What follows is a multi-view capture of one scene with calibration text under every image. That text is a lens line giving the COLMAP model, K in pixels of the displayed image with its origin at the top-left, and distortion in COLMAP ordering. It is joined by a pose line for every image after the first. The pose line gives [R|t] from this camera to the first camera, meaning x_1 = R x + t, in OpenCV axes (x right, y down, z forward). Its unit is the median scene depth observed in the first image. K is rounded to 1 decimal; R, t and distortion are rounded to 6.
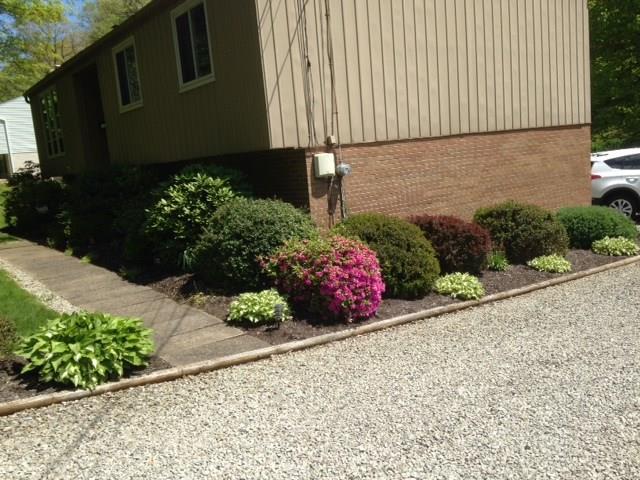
lens RADIAL K [[599.8, 0, 317.5], [0, 599.8, 237.2], [0, 0, 1]] dist [0.236881, -0.341860]
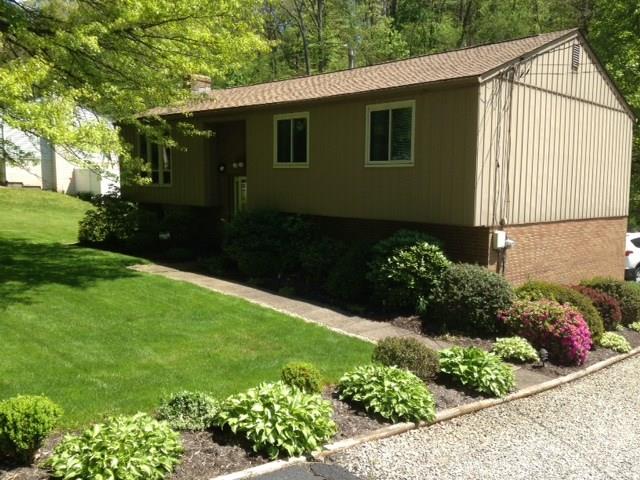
lens RADIAL K [[599.8, 0, 317.5], [0, 599.8, 237.2], [0, 0, 1]] dist [0.236881, -0.341860]
pose [[0.981597, 0.097117, 0.164427, -0.616411], [-0.090236, 0.994722, -0.048834, -0.024317], [-0.168302, 0.033099, 0.985180, -0.262527]]
